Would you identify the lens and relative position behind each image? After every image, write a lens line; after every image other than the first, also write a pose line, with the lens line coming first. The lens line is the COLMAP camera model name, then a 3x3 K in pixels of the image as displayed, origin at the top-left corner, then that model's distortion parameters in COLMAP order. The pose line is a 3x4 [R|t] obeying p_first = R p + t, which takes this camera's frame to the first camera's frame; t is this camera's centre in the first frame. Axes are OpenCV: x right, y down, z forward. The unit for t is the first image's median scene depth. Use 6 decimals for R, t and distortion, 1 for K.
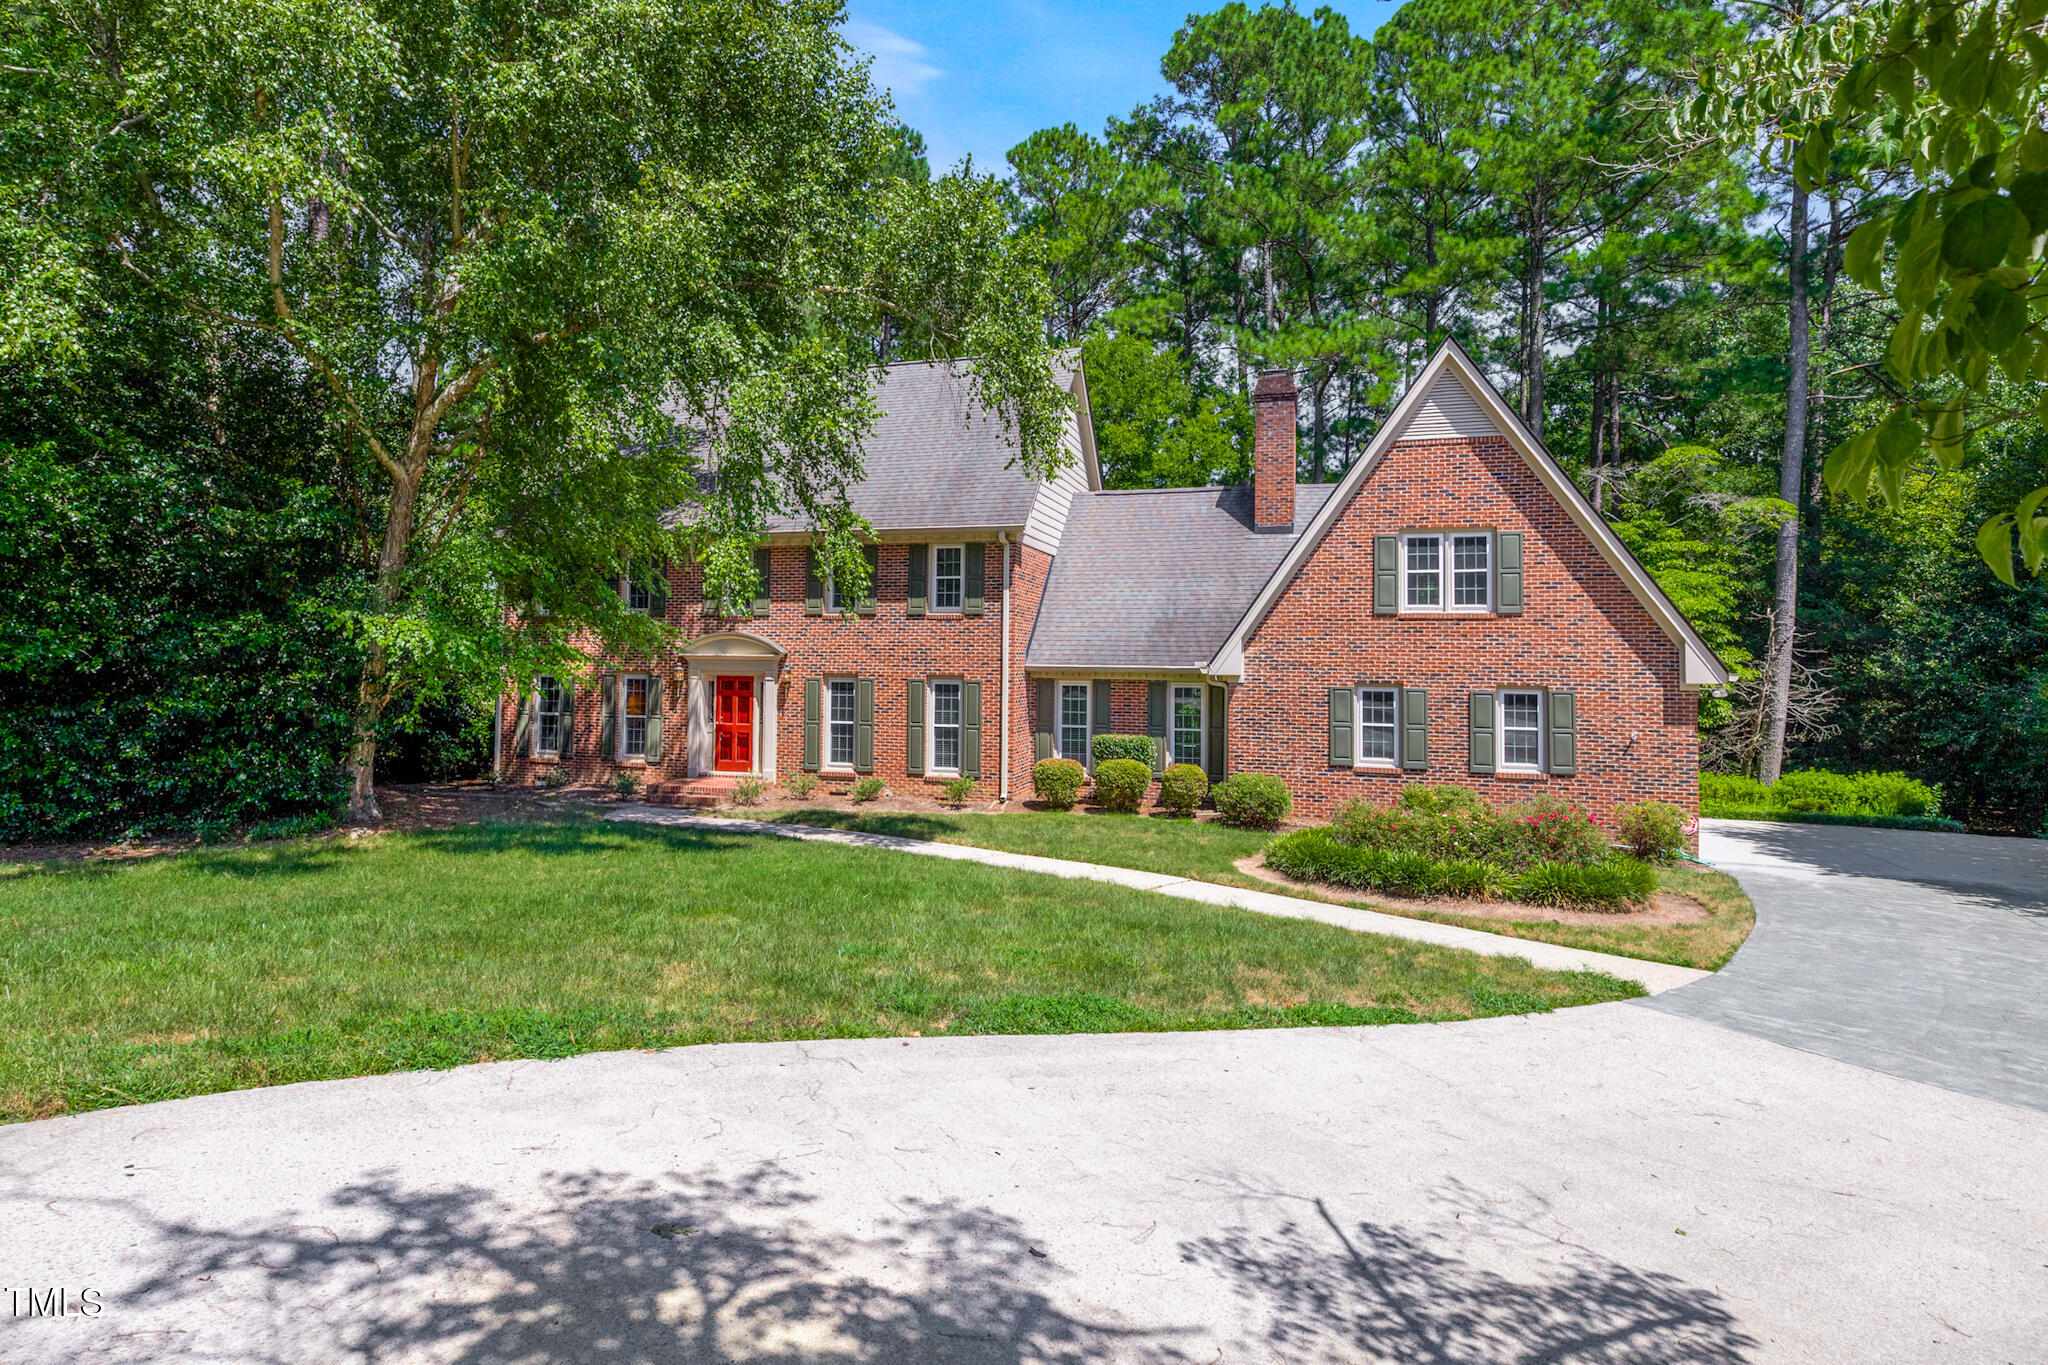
lens RADIAL K [[925.5, 0, 1013.0], [0, 925.5, 640.1], [0, 0, 1]] dist [0.000932, -0.000137]
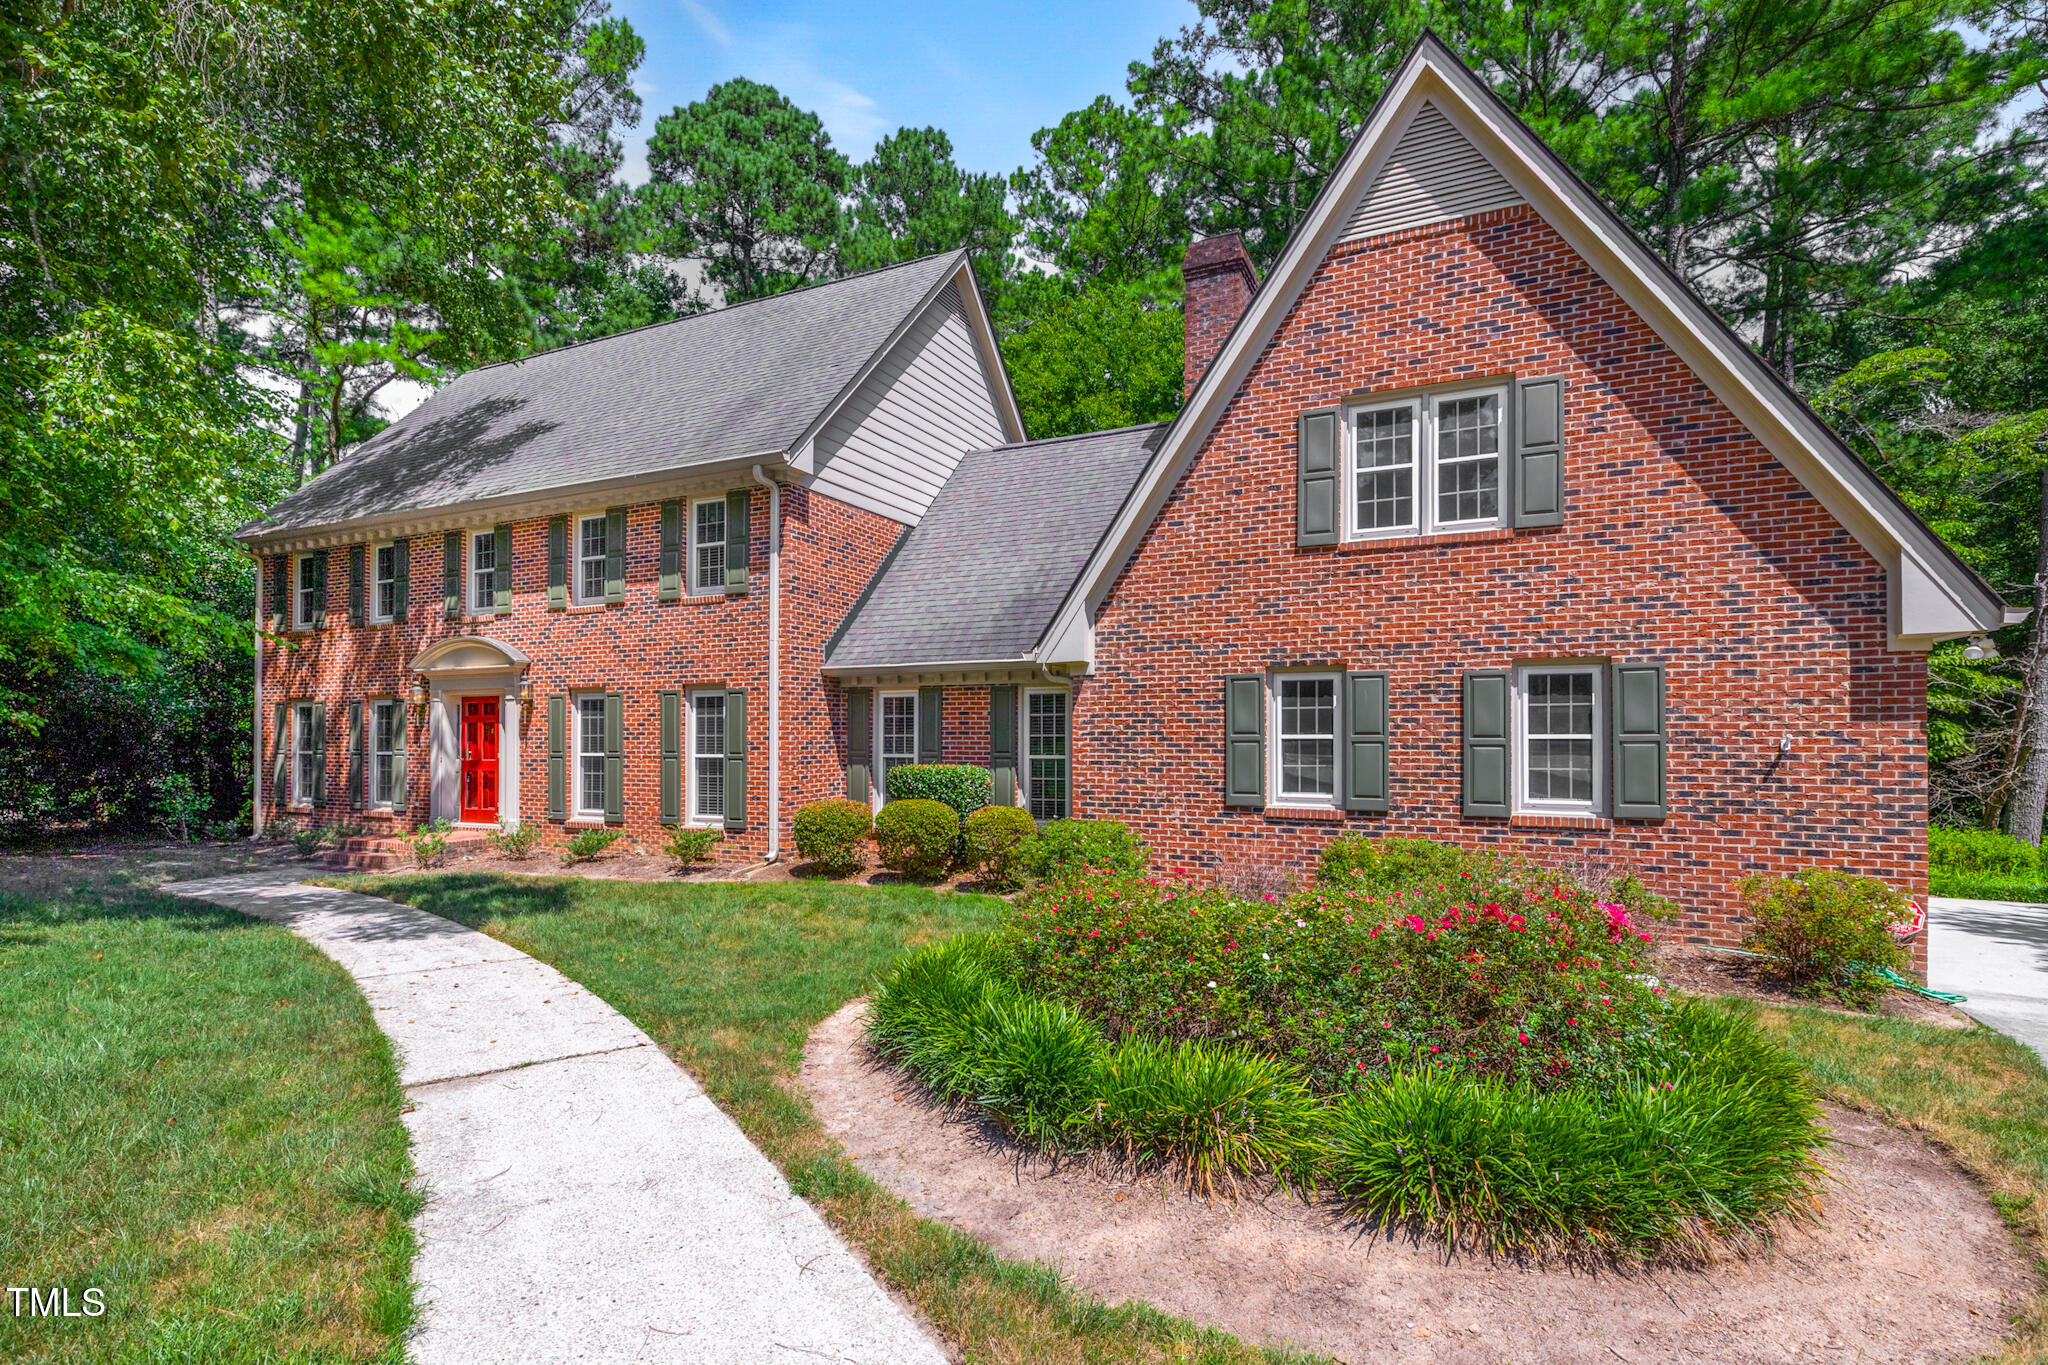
lens RADIAL K [[897.9, 0, 1017.7], [0, 897.9, 734.5], [0, 0, 1]] dist [0.004033, 0.000378]
pose [[0.990670, -0.014022, -0.135562, 0.268179], [0.018123, 0.999413, 0.029067, 0.064835], [0.135075, -0.031252, 0.990342, 0.379770]]
